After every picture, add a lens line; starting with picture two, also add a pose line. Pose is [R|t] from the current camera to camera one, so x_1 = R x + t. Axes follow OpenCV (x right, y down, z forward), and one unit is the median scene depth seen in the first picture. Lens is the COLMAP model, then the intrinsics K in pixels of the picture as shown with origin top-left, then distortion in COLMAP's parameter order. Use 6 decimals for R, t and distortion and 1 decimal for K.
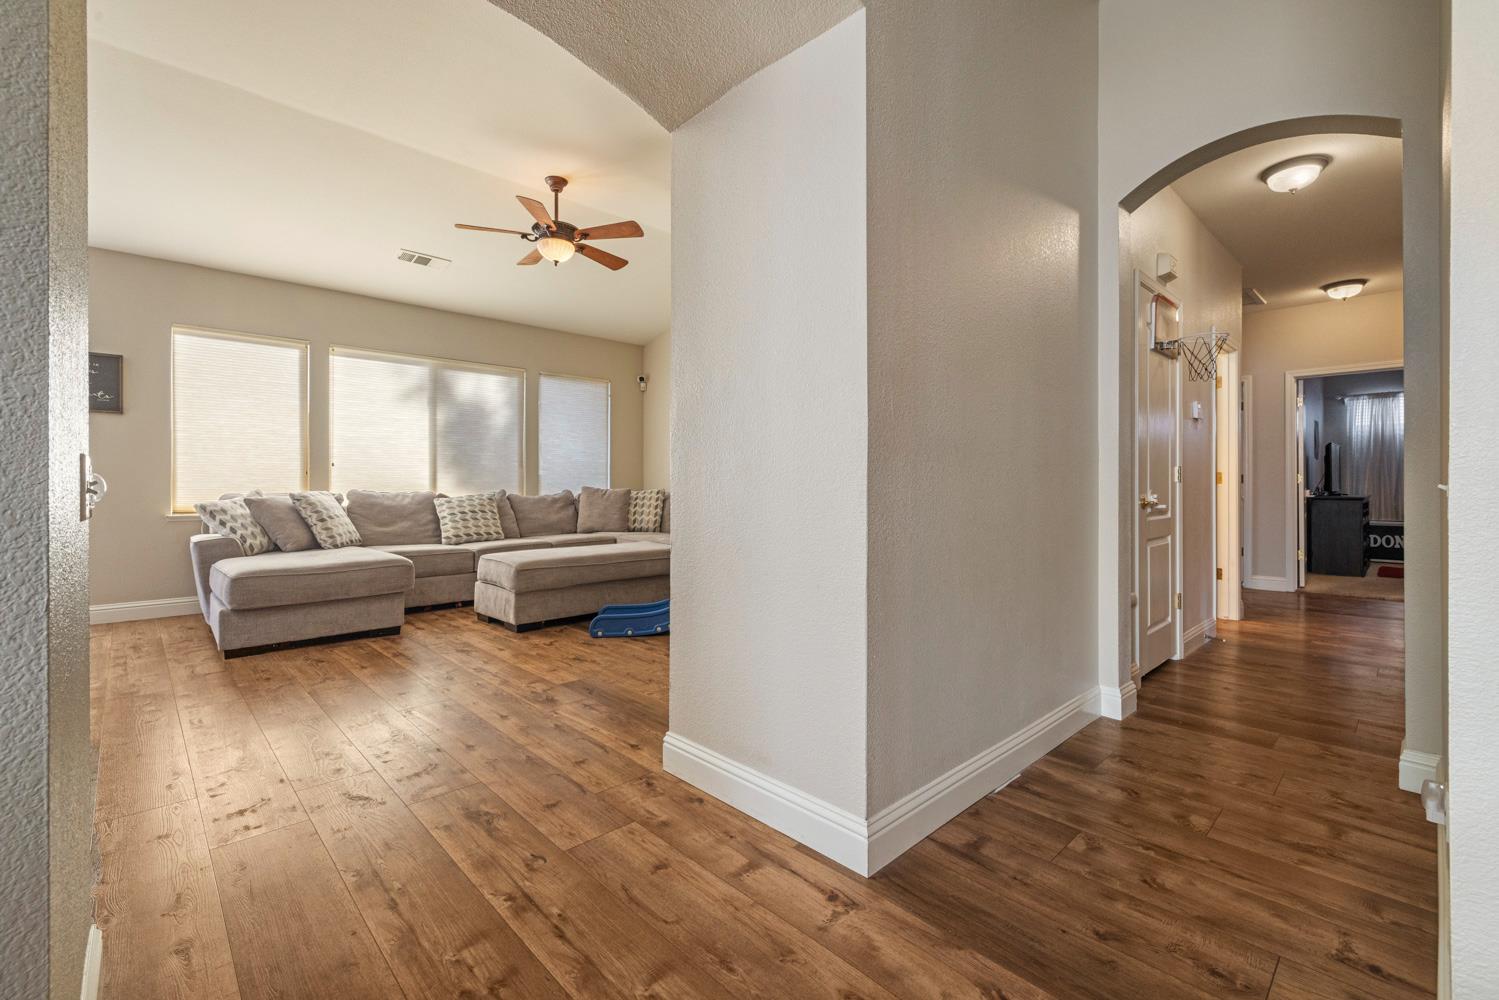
lens RADIAL K [[658.9, 0, 754.3], [0, 658.9, 487.5], [0, 0, 1]] dist [0.034170, 0.000618]
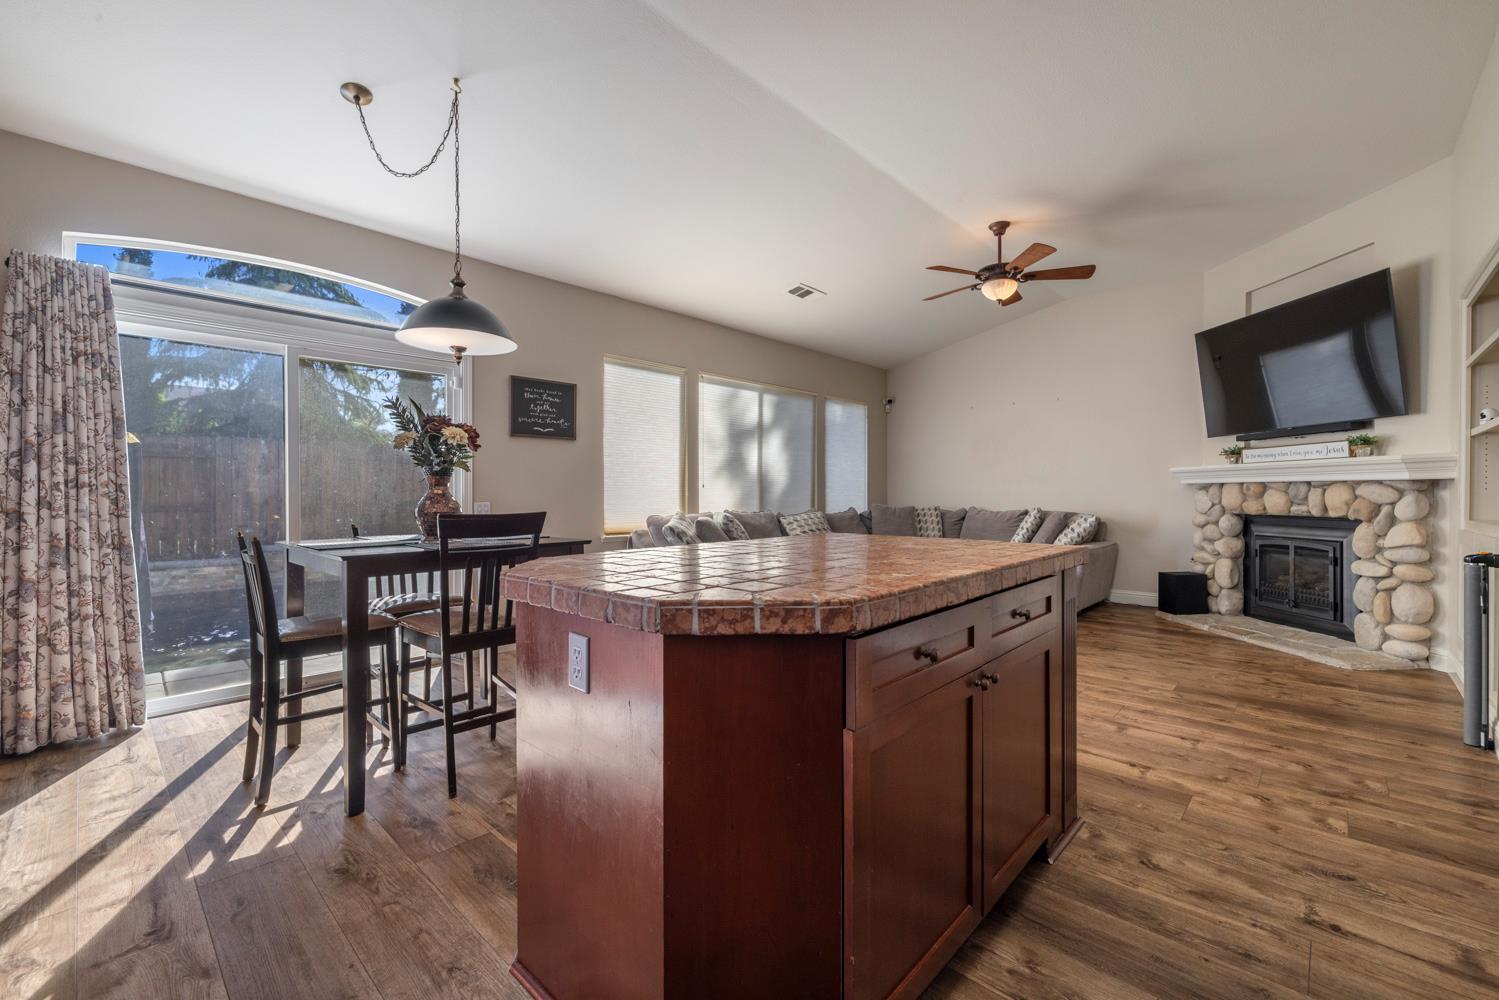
lens RADIAL K [[658.9, 0, 742.7], [0, 658.9, 500.9], [0, 0, 1]] dist [0.034170, 0.000618]
pose [[0.995581, -0.006922, 0.093647, -0.499940], [0.006325, 0.999958, 0.006672, -0.014927], [-0.093690, -0.006050, 0.995583, -0.021497]]
